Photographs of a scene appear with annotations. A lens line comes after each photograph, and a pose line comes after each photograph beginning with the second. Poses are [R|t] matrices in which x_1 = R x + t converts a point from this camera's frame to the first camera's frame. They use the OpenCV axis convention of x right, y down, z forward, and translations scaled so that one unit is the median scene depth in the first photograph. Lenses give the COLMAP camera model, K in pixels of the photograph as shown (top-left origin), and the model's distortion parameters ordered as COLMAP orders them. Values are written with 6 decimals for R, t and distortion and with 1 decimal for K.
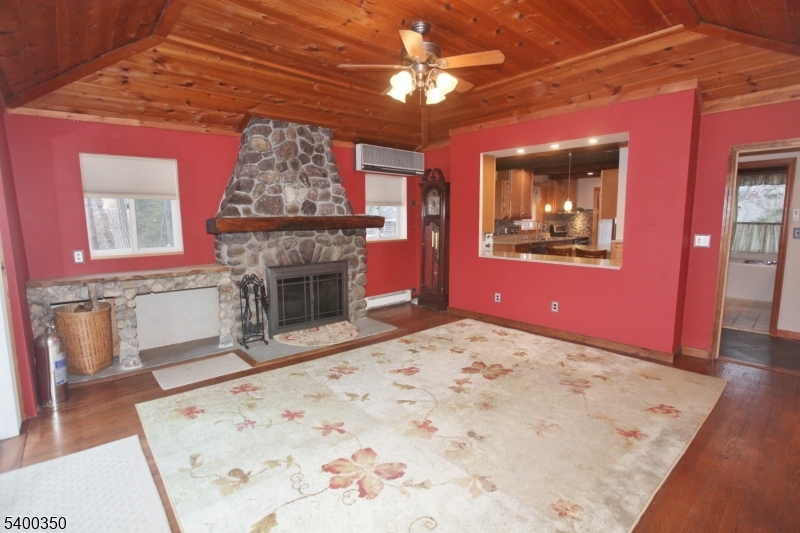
lens RADIAL K [[387.4, 0, 395.7], [0, 387.4, 264.7], [0, 0, 1]] dist [-0.052933, 0.002838]
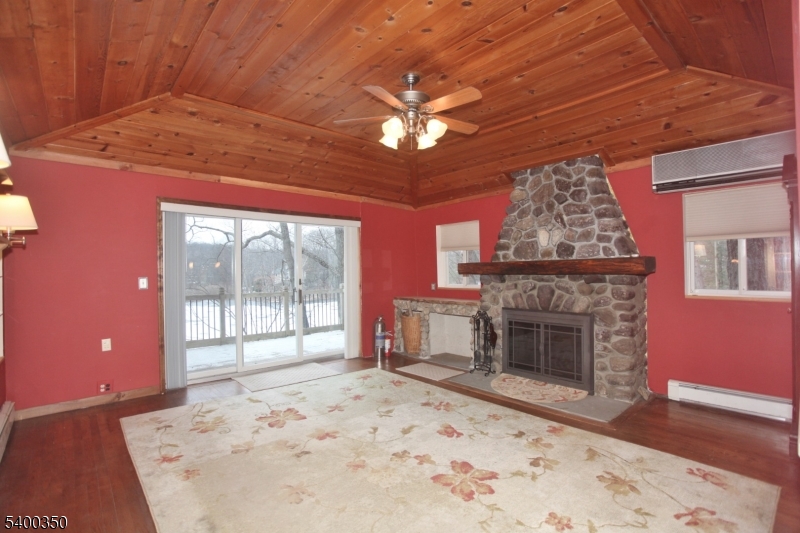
lens RADIAL K [[387.4, 0, 396.6], [0, 387.4, 267.6], [0, 0, 1]] dist [-0.052933, 0.002838]
pose [[0.001619, -0.003599, -0.999992, 0.725570], [-0.111149, 0.993797, -0.003757, -0.065662], [0.993802, 0.111154, 0.001209, 0.664045]]
